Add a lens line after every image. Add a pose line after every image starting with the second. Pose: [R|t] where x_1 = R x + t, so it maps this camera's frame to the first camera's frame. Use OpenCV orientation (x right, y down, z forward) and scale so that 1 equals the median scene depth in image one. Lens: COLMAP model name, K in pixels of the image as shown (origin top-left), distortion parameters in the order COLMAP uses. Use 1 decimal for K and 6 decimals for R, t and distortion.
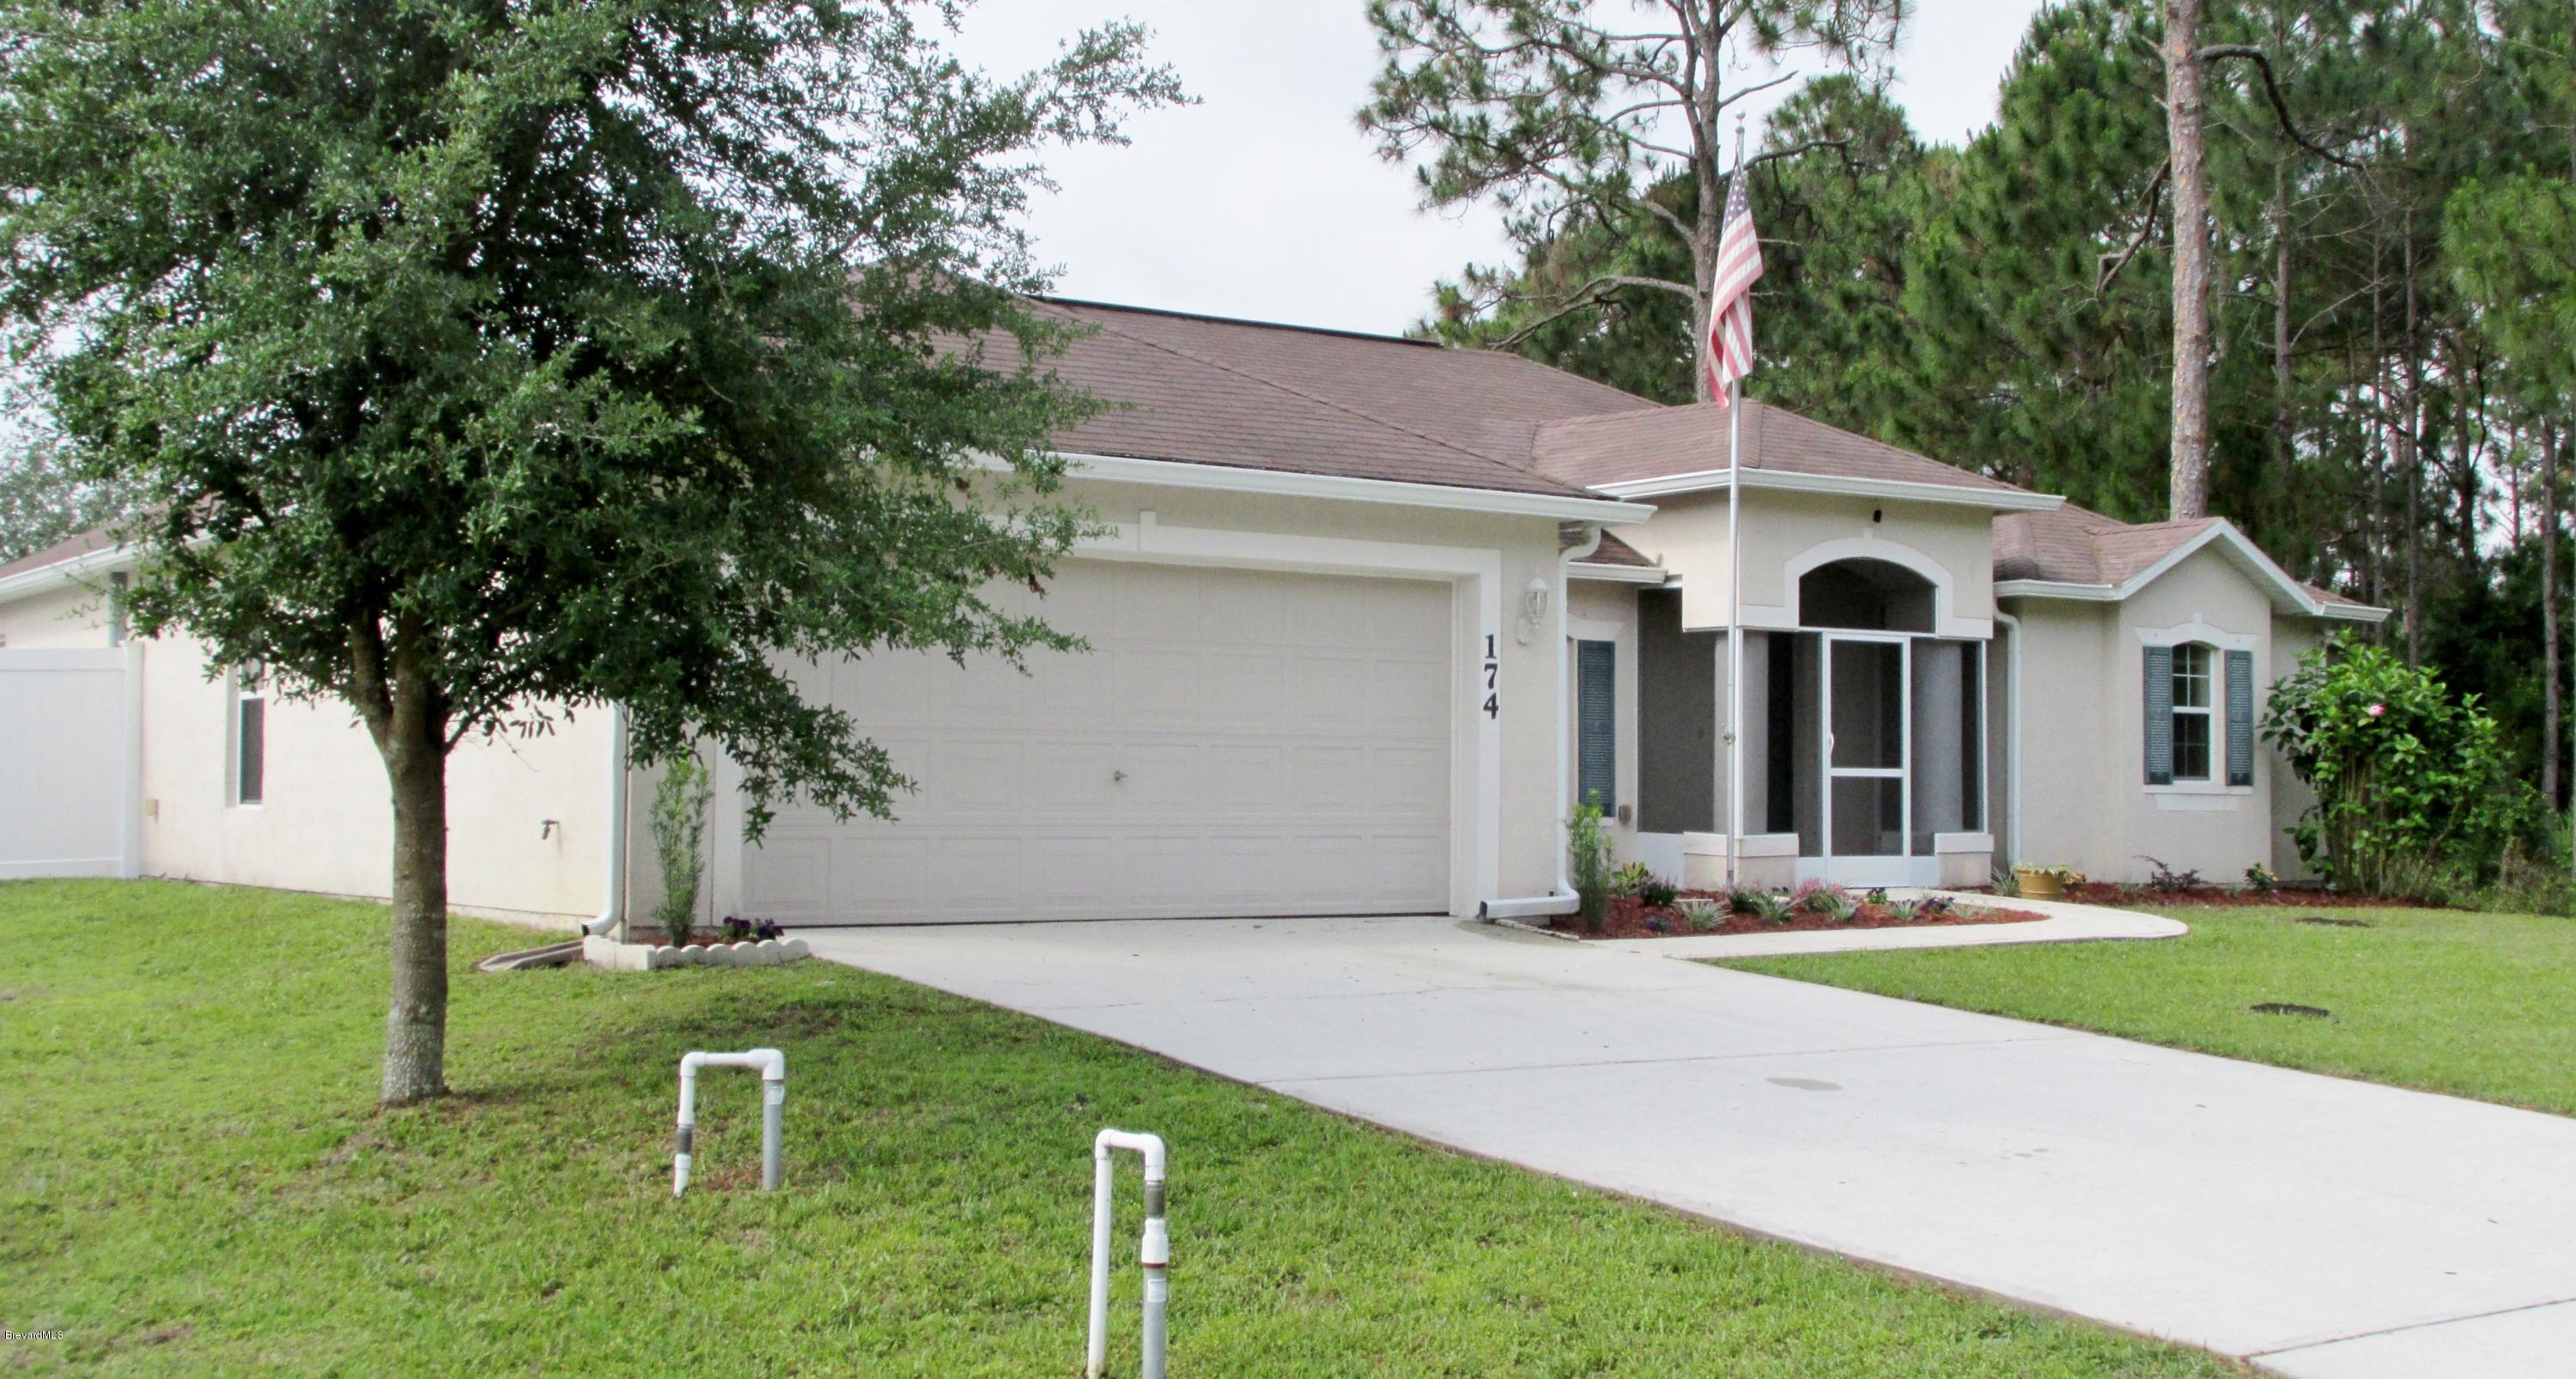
lens RADIAL K [[3057.6, 0, 1288.0], [0, 3057.6, 689.5], [0, 0, 1]] dist [-0.005709, -0.004619]
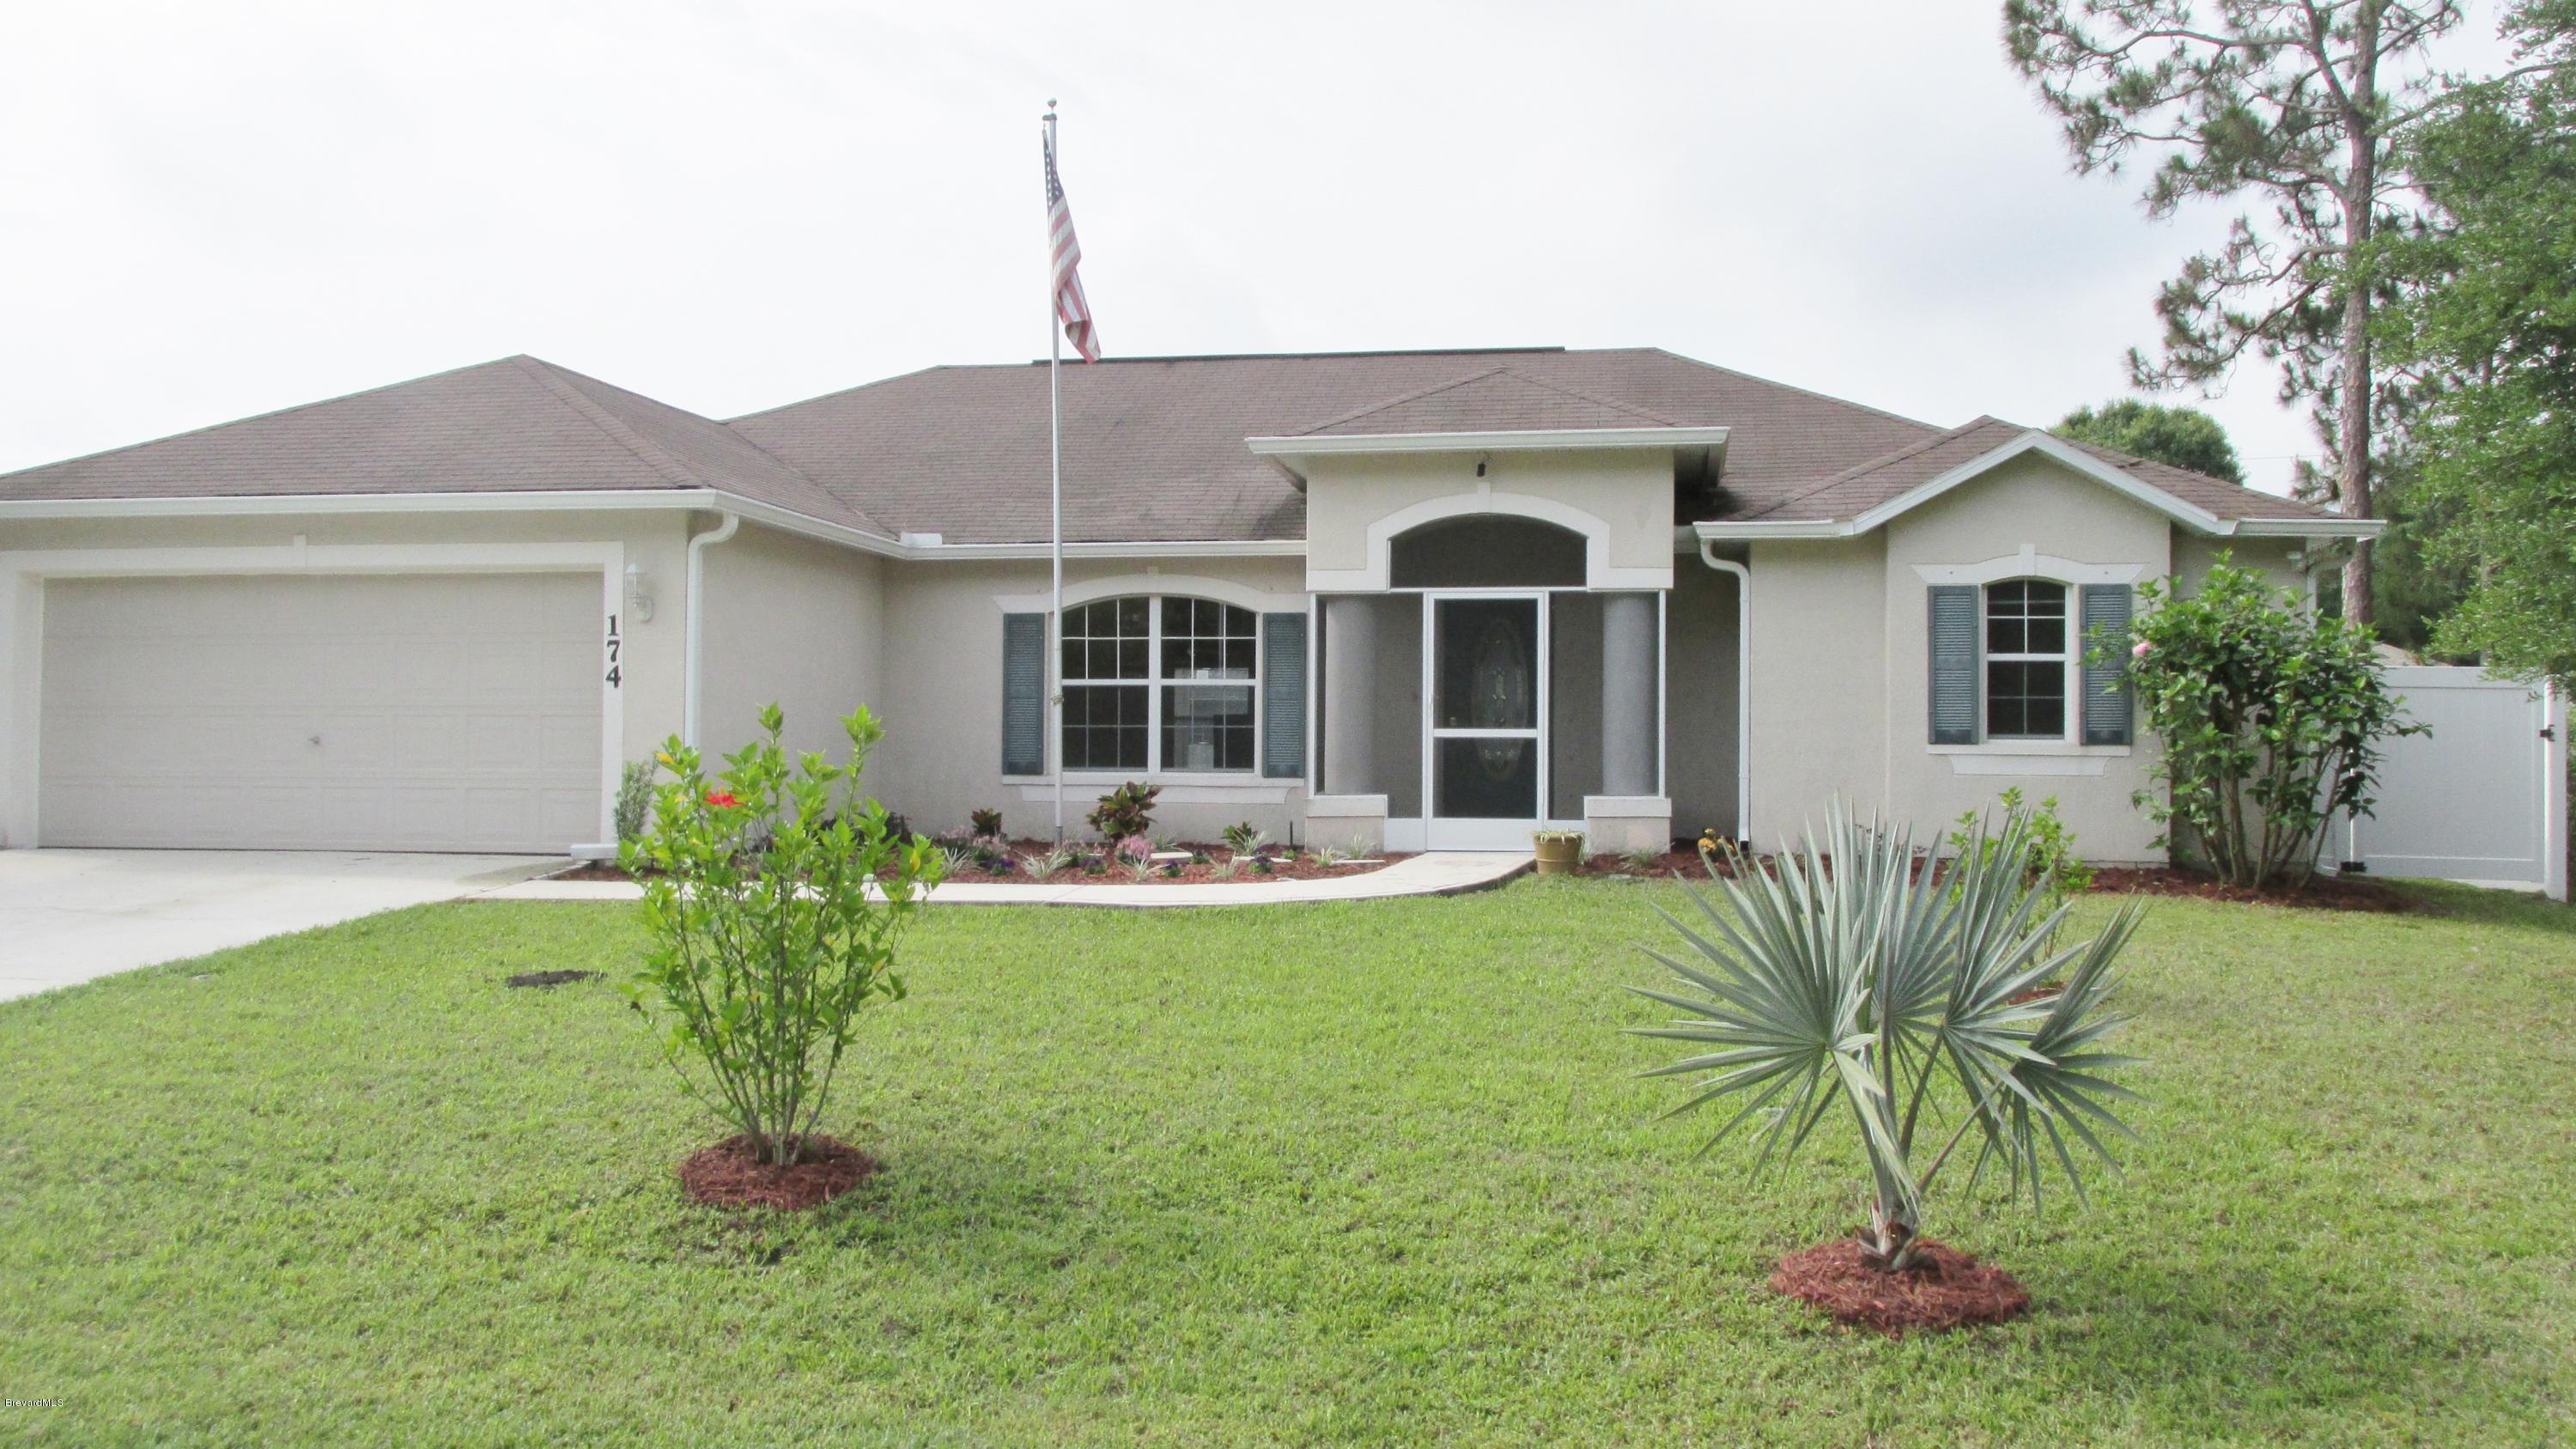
lens RADIAL K [[2137.1, 0, 1288.0], [0, 2137.1, 724.5], [0, 0, 1]] dist [-0.035284, 0.007484]
pose [[0.704479, -0.015434, -0.709557, 0.624452], [0.023868, 0.999713, 0.001951, 0.021327], [0.709323, -0.018310, 0.704646, 0.466038]]
